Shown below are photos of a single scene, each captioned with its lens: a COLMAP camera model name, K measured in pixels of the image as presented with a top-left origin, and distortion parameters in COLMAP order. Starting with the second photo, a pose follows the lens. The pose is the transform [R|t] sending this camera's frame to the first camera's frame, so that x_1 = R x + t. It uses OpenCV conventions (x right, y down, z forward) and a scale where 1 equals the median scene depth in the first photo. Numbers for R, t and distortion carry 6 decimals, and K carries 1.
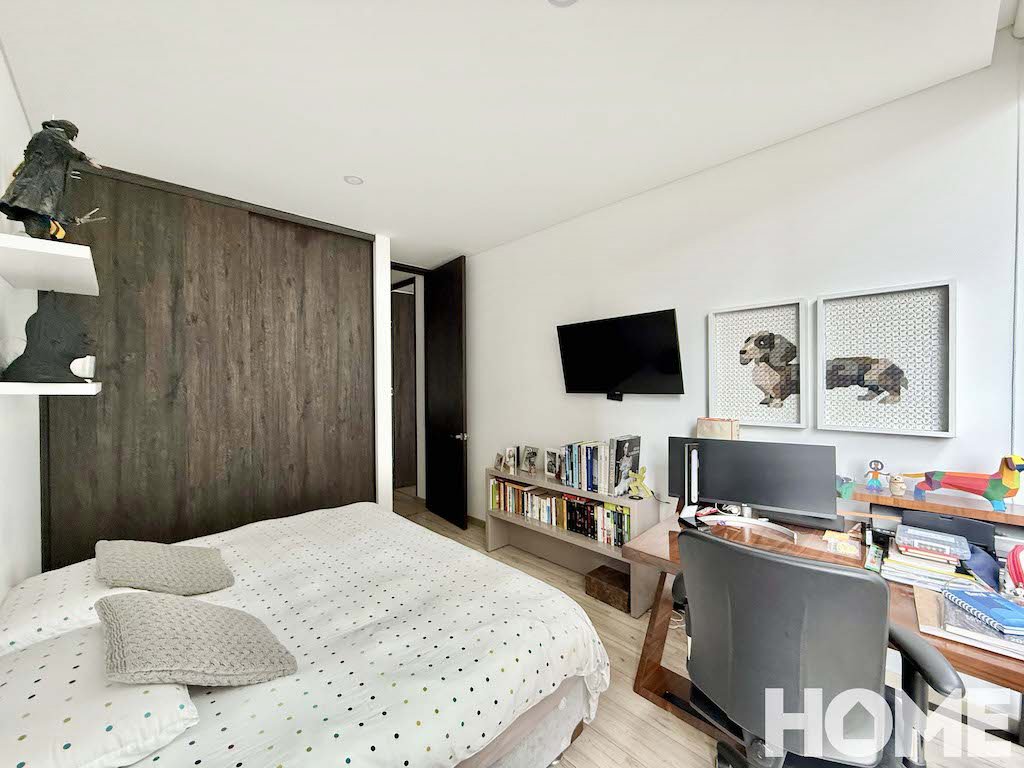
lens RADIAL K [[407.8, 0, 509.1], [0, 407.8, 385.9], [0, 0, 1]] dist [0.000013, -0.000043]
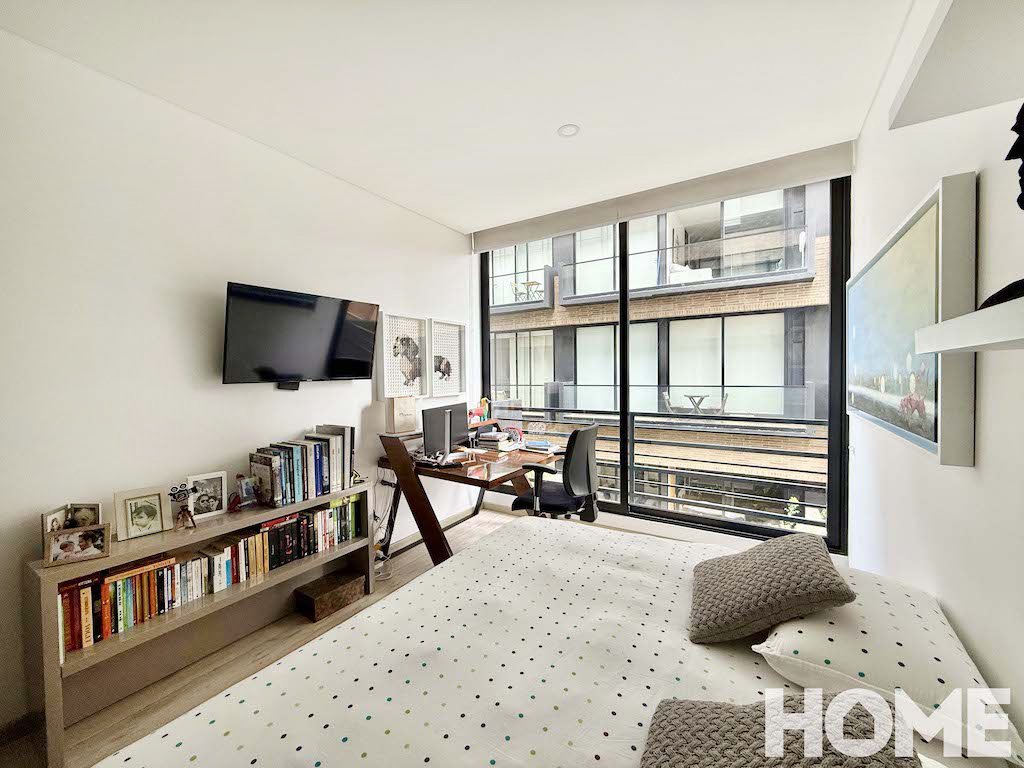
lens RADIAL K [[433.6, 0, 491.9], [0, 433.6, 381.2], [0, 0, 1]] dist [-0.003883, -0.000309]
pose [[-0.242067, -0.005576, 0.970243, -0.740243], [0.023515, 0.999656, 0.011611, 0.017619], [-0.969974, 0.025626, -0.241853, 0.844346]]
